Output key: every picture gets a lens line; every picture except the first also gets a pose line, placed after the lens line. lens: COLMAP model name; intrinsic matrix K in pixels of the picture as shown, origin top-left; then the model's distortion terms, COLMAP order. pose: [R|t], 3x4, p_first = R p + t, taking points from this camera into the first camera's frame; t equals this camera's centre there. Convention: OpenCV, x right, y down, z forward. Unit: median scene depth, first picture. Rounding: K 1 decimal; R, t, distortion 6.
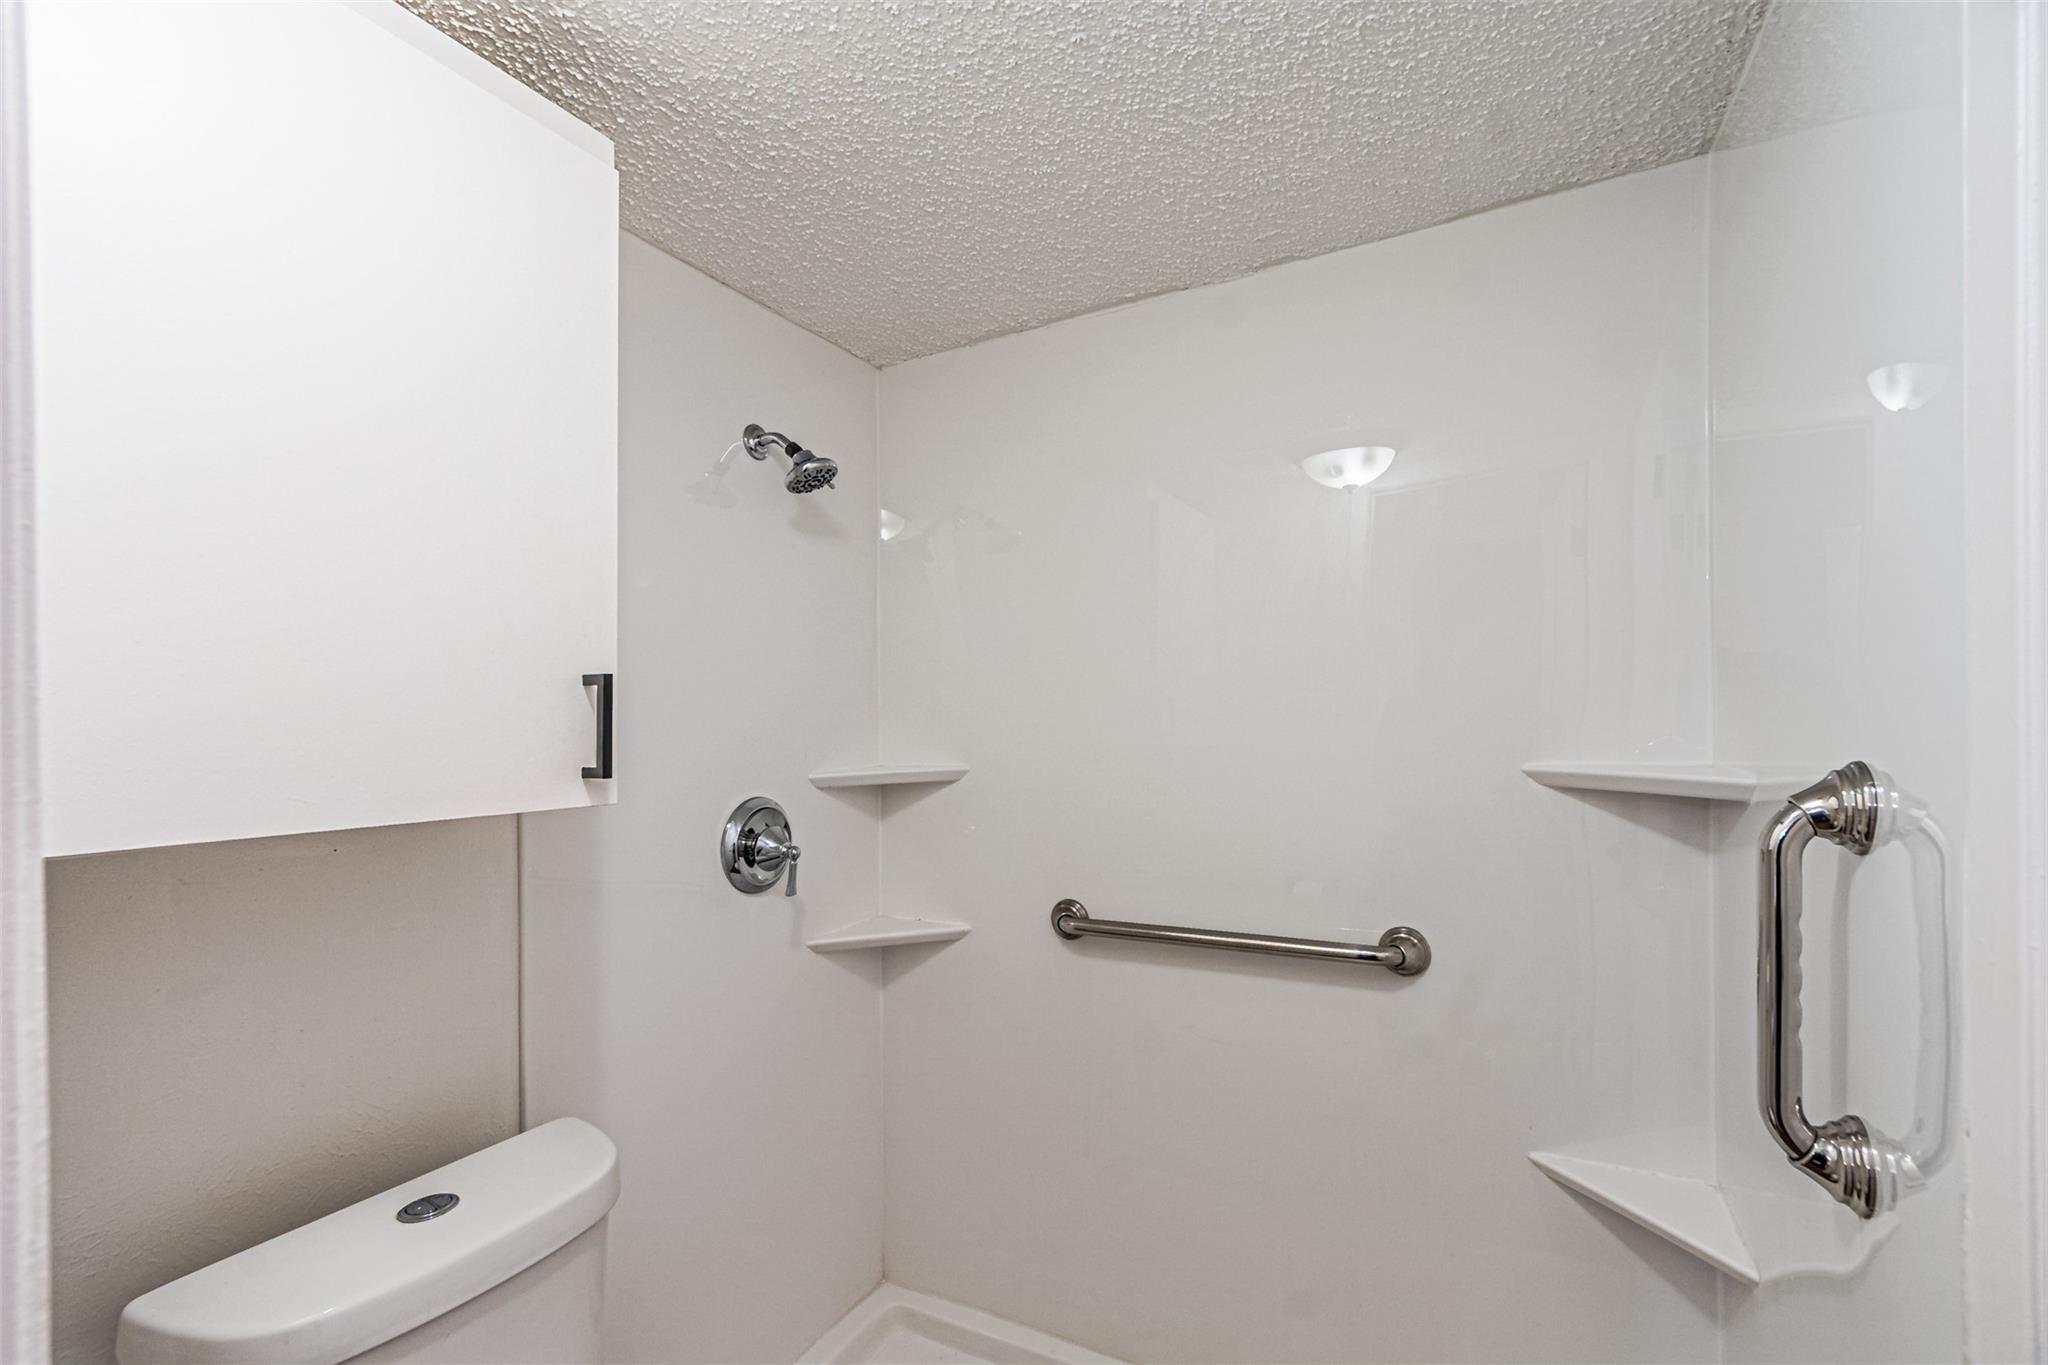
lens RADIAL K [[891.4, 0, 1023.2], [0, 891.4, 701.4], [0, 0, 1]] dist [0.010934, -0.002262]
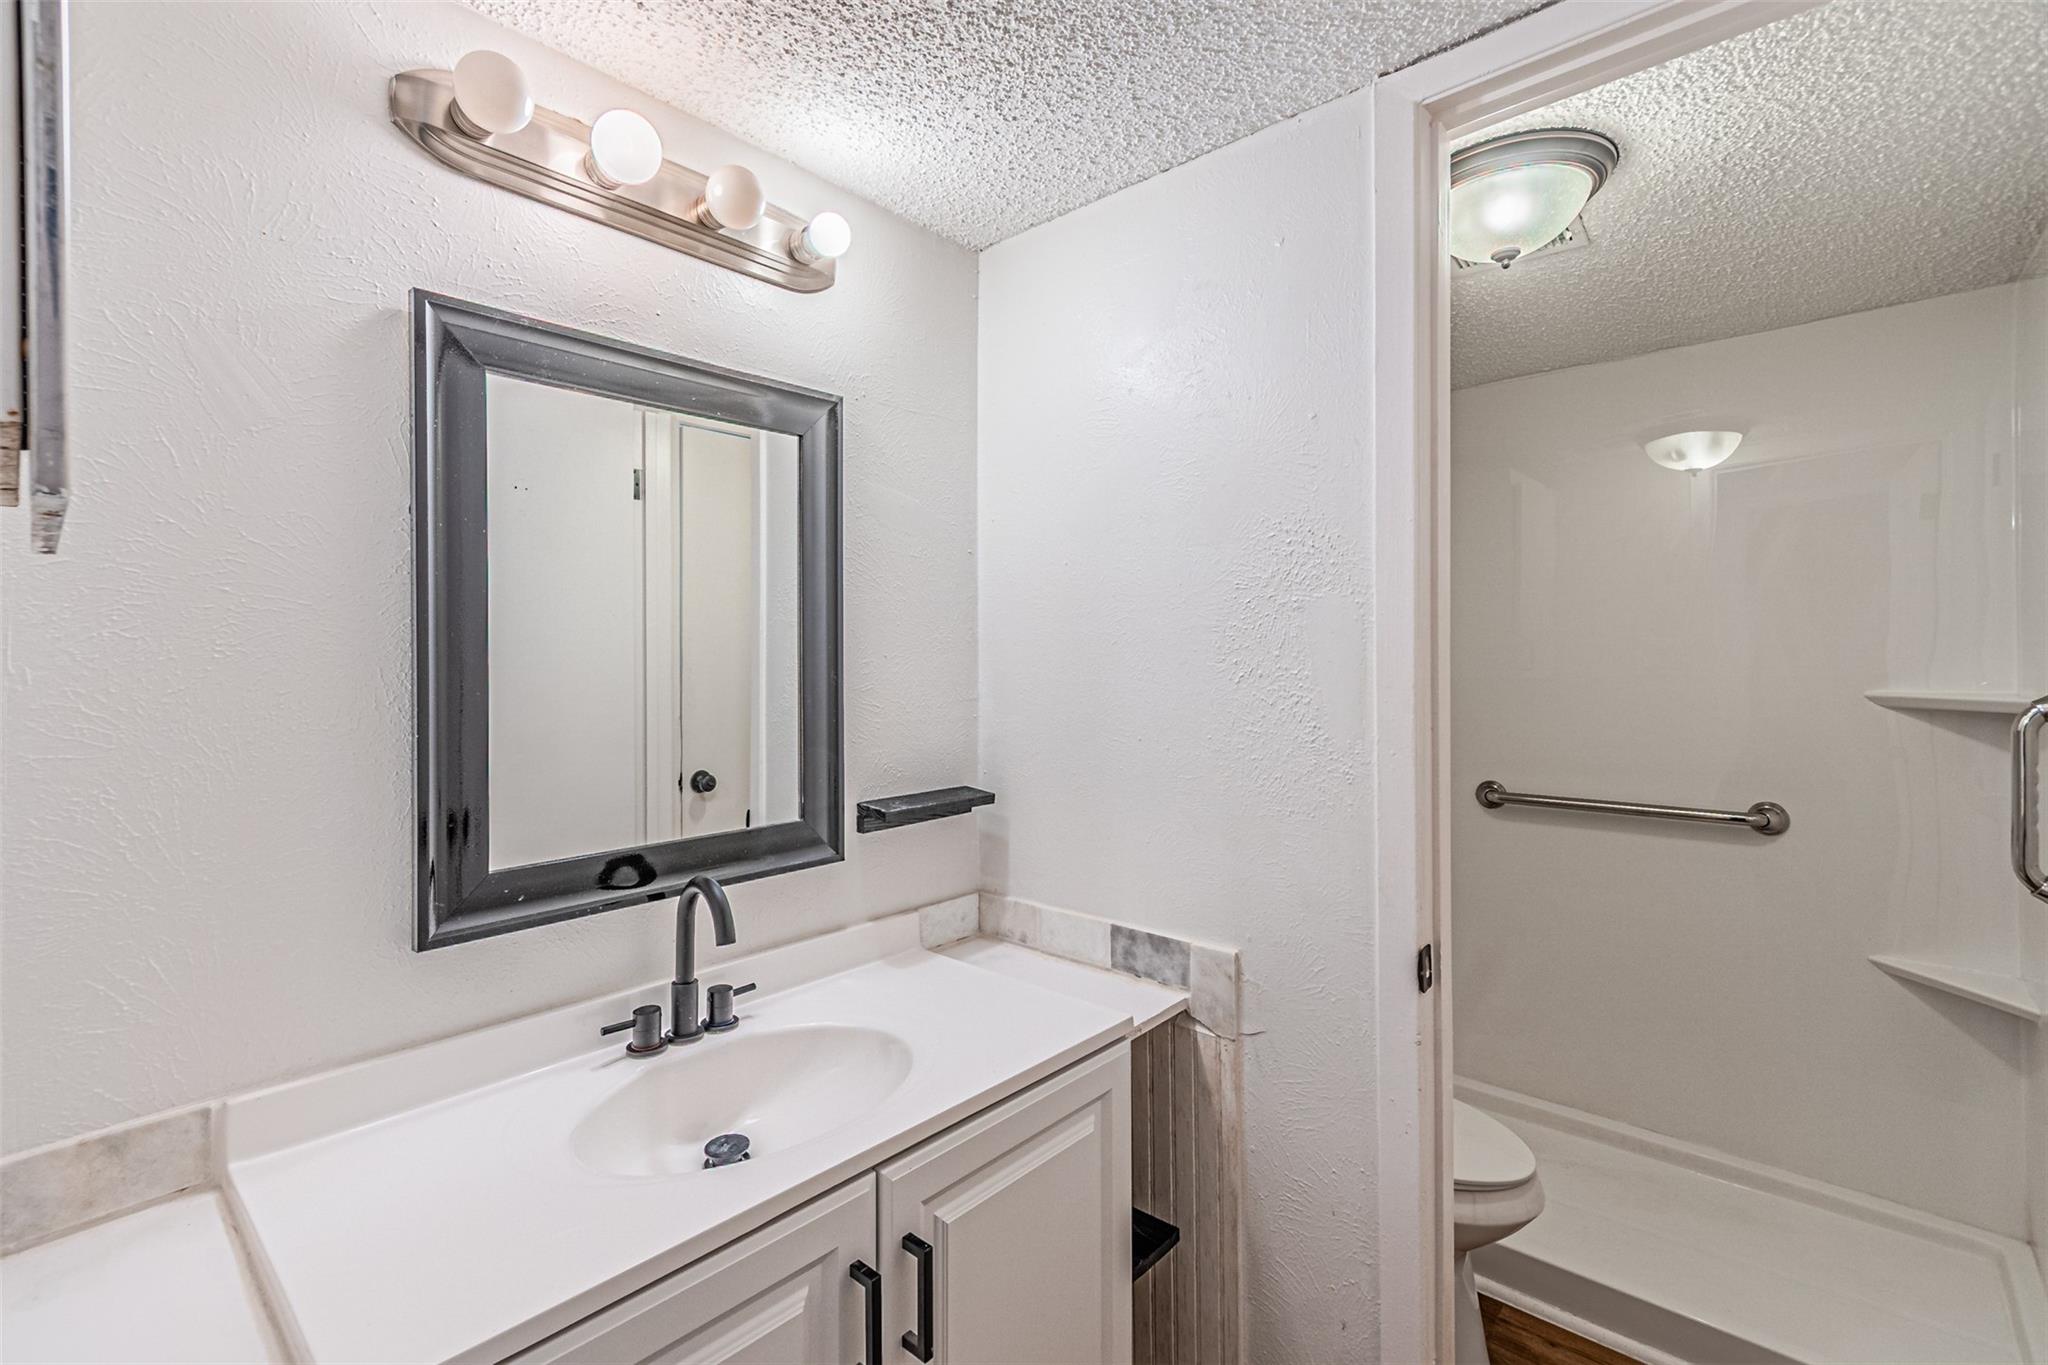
lens RADIAL K [[891.4, 0, 1032.0], [0, 891.4, 629.6], [0, 0, 1]] dist [0.010934, -0.002262]
pose [[0.970238, 0.007307, -0.242041, -0.391817], [-0.008870, 0.999946, -0.005368, -0.010385], [0.241989, 0.007356, 0.970251, -0.723322]]
